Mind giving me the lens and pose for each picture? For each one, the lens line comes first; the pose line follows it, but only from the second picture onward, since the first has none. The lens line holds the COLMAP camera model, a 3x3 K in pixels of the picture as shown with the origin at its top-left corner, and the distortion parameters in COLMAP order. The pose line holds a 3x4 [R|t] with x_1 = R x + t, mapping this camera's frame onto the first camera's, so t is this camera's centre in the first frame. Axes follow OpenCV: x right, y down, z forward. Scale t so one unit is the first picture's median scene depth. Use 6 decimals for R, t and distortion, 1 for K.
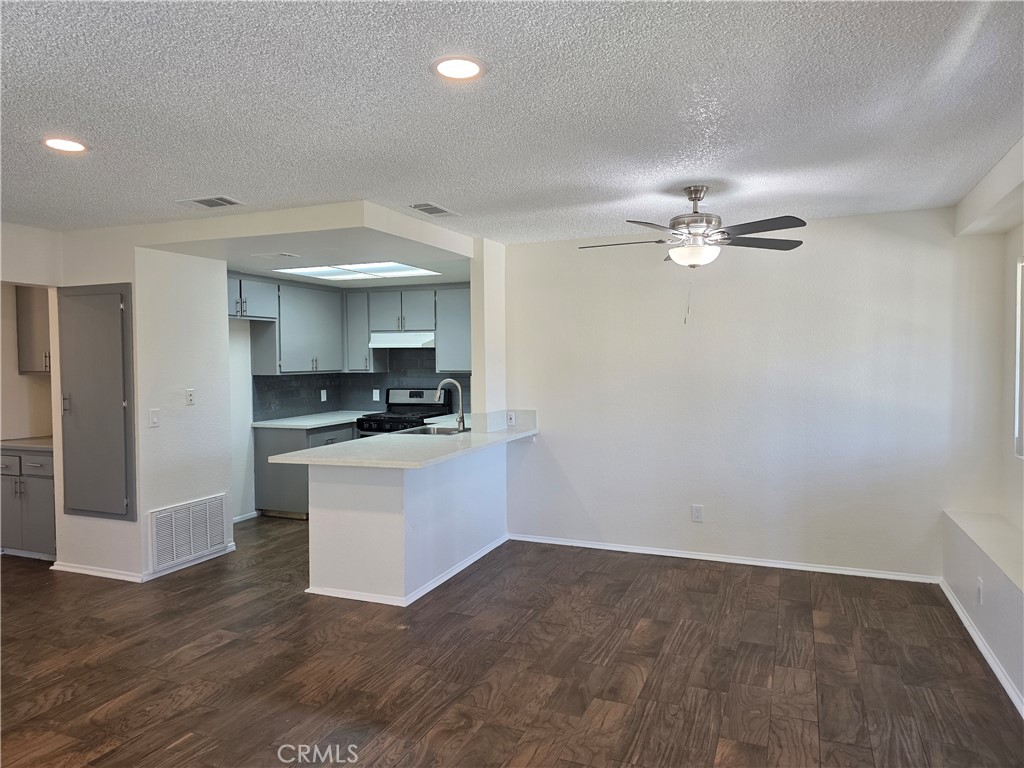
lens RADIAL K [[683.9, 0, 507.7], [0, 683.9, 384.5], [0, 0, 1]] dist [0.058917, -0.051011]
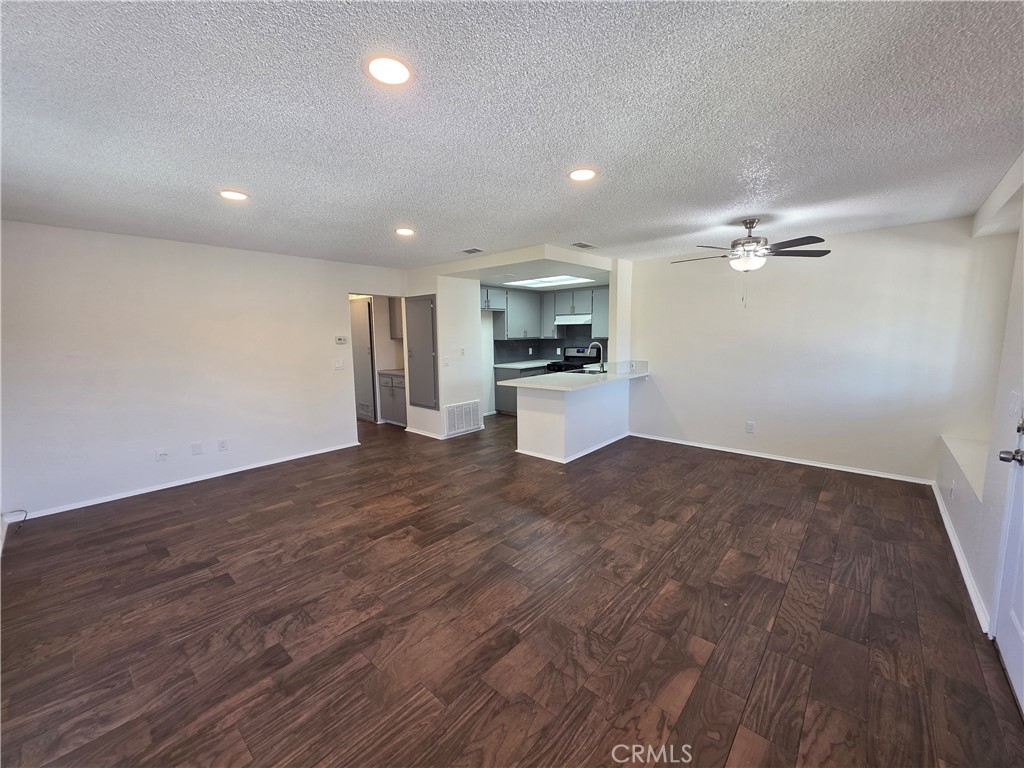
lens RADIAL K [[405.0, 0, 510.3], [0, 405.0, 383.0], [0, 0, 1]] dist [0.001580, -0.000196]
pose [[0.944968, 0.036298, -0.325143, 0.067104], [-0.006359, 0.995676, 0.092672, 0.001546], [0.327101, -0.085504, 0.941113, -0.076484]]
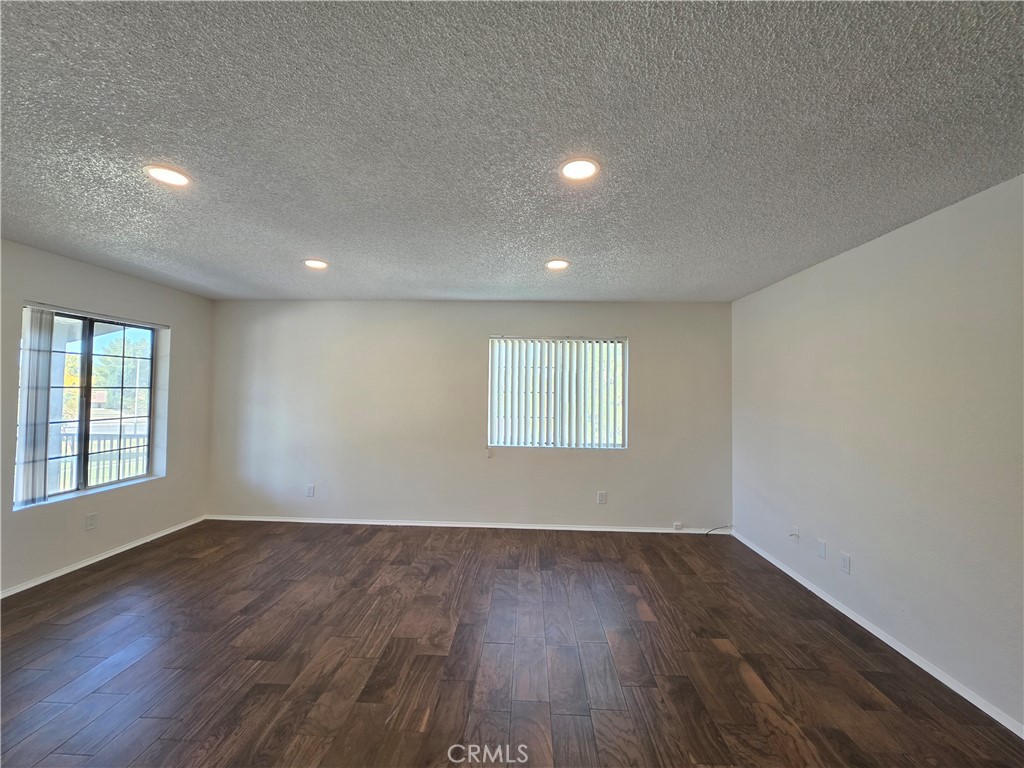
lens RADIAL K [[407.1, 0, 508.3], [0, 407.1, 380.1], [0, 0, 1]] dist [0.003638, 0.000007]
pose [[-0.940274, -0.013188, -0.340163, -0.257380], [-0.015674, 0.999867, 0.004563, -0.025678], [0.340057, 0.009622, -0.940356, 1.158183]]
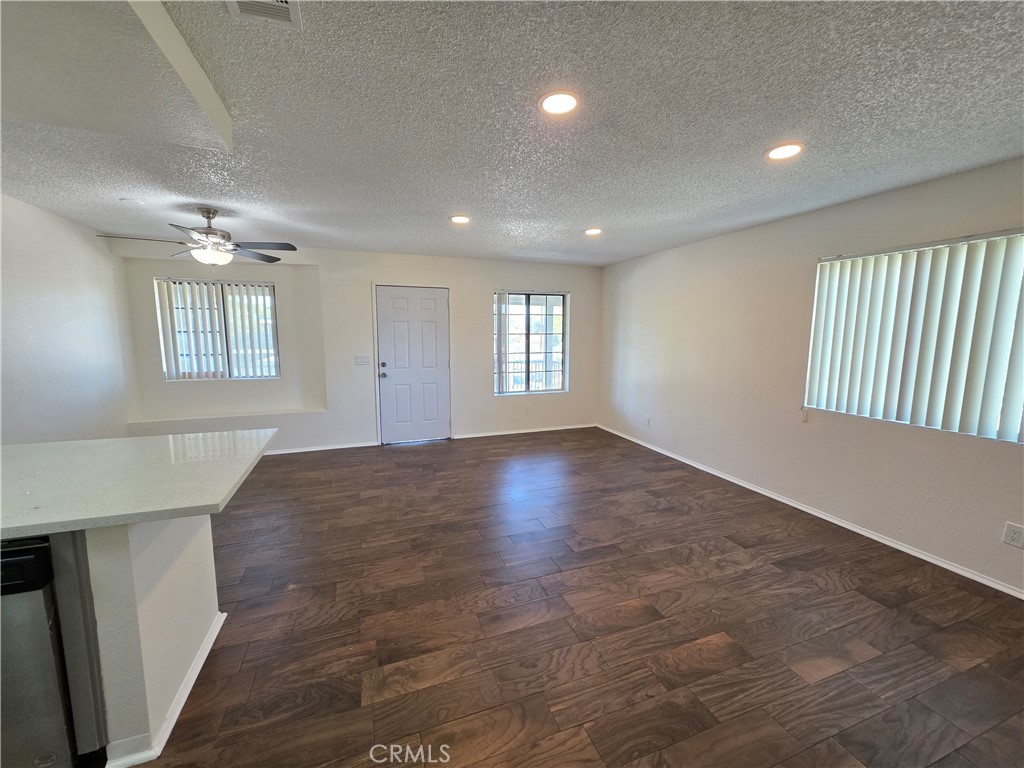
lens RADIAL K [[405.0, 0, 510.3], [0, 405.0, 383.0], [0, 0, 1]] dist [0.001580, -0.000196]
pose [[-0.680479, -0.085310, 0.727785, -0.784296], [0.028207, 0.989414, 0.142351, -0.028921], [-0.732225, 0.117395, -0.670869, 1.115951]]
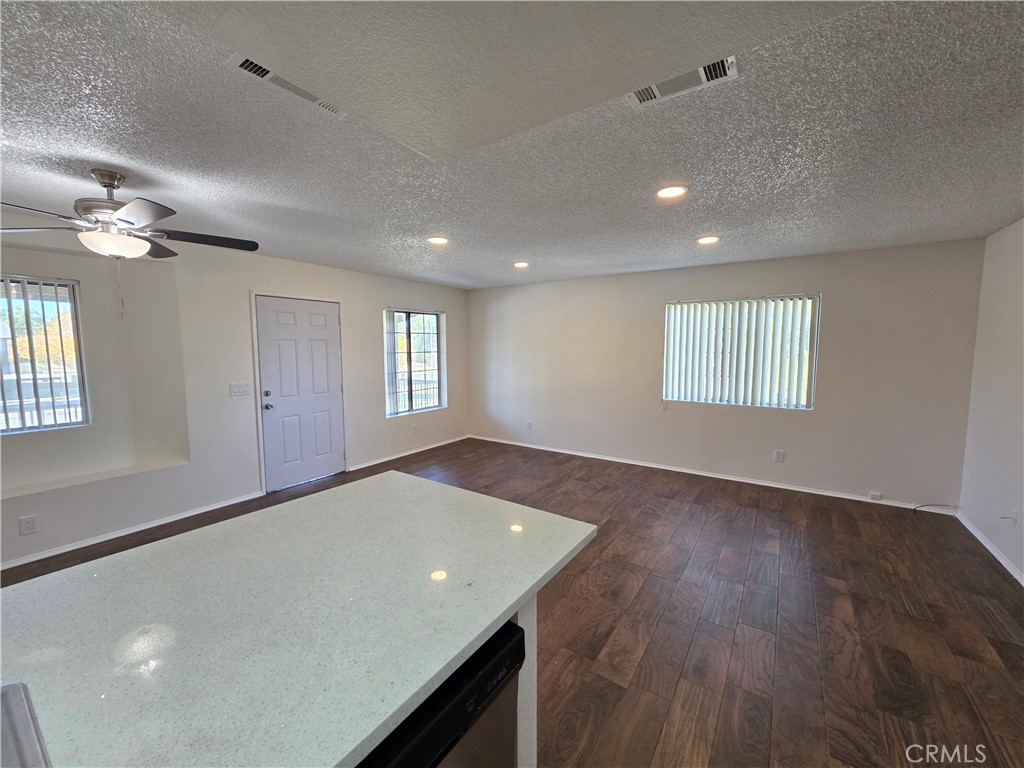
lens RADIAL K [[406.2, 0, 507.5], [0, 406.2, 384.0], [0, 0, 1]] dist [0.001713, 0.000111]
pose [[-0.978582, -0.007173, 0.205731, -0.370766], [0.018804, 0.992100, 0.124034, -0.056359], [-0.204995, 0.125246, -0.970716, 1.425473]]
